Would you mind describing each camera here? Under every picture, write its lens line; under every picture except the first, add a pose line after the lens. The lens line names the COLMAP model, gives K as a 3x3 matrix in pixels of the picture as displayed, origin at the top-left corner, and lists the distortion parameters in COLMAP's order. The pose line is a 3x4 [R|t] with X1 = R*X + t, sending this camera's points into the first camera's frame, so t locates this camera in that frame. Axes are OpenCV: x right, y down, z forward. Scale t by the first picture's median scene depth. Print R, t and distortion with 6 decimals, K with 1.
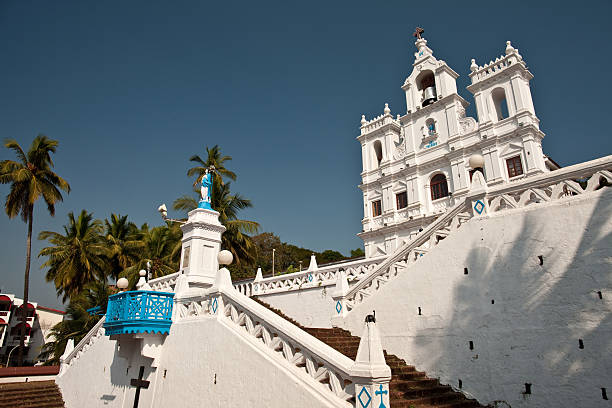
lens RADIAL K [[418.6, 0, 305.8], [0, 418.6, 203.0], [0, 0, 1]] dist [-0.059248, 0.059414]
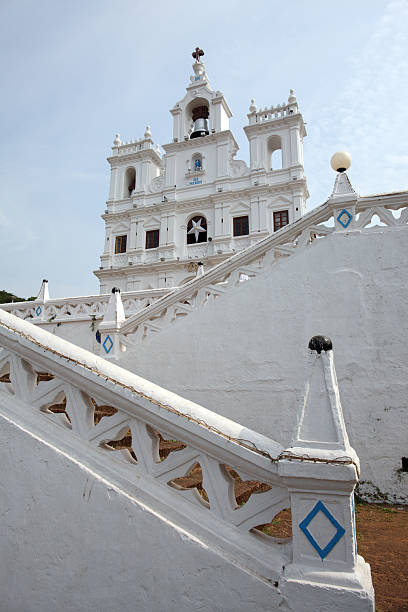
lens RADIAL K [[418.6, 0, 204.0], [0, 418.6, 305.0], [0, 0, 1]] dist [-0.059248, 0.059414]
pose [[0.892316, 0.115652, 0.436345, -0.038523], [-0.159469, 0.985059, 0.065022, 0.058064], [-0.422306, -0.127604, 0.897427, 0.168536]]
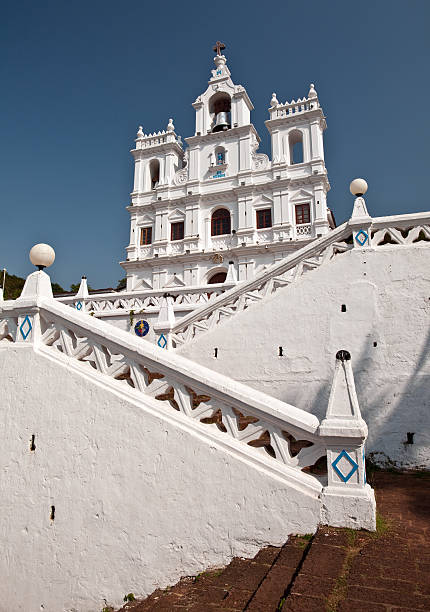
lens RADIAL K [[440.9, 0, 215.5], [0, 440.9, 287.8], [0, 0, 1]] dist [-0.053799, 0.041320]
pose [[0.895840, 0.105874, 0.431580, -0.094832], [-0.150107, 0.986214, 0.069647, 0.036899], [-0.418256, -0.127176, 0.899382, 0.110792]]
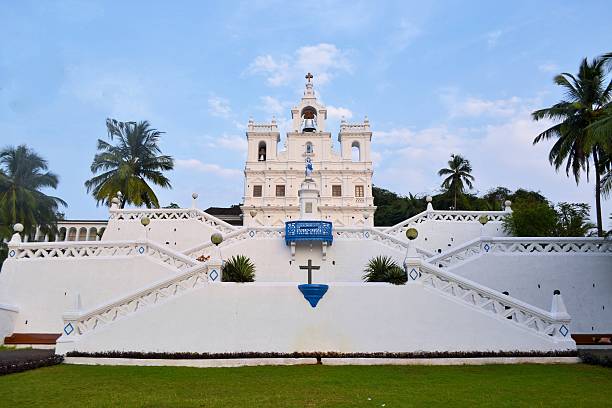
lens RADIAL K [[486.9, 0, 309.0], [0, 486.9, 205.8], [0, 0, 1]] dist [0.000610, -0.002930]
pose [[0.679957, 0.219582, 0.699601, -0.888660], [-0.248817, 0.966593, -0.061552, 0.126256], [-0.689745, -0.132220, 0.711877, -0.256551]]
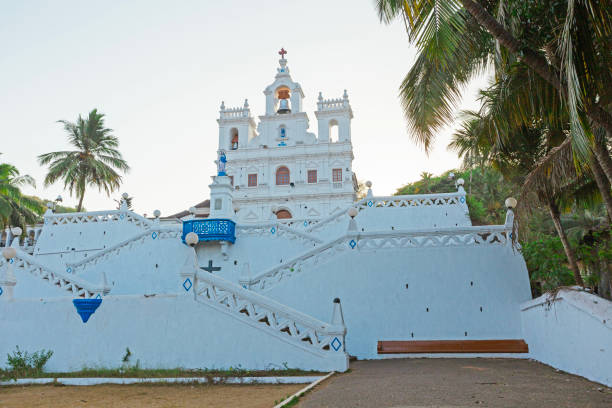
lens RADIAL K [[532.4, 0, 301.2], [0, 532.4, 204.2], [0, 0, 1]] dist [0.012435, -0.006060]
pose [[0.798804, 0.154043, 0.581535, -0.640004], [-0.196385, 0.980476, 0.010038, 0.021641], [-0.568635, -0.122223, 0.813459, -0.478761]]
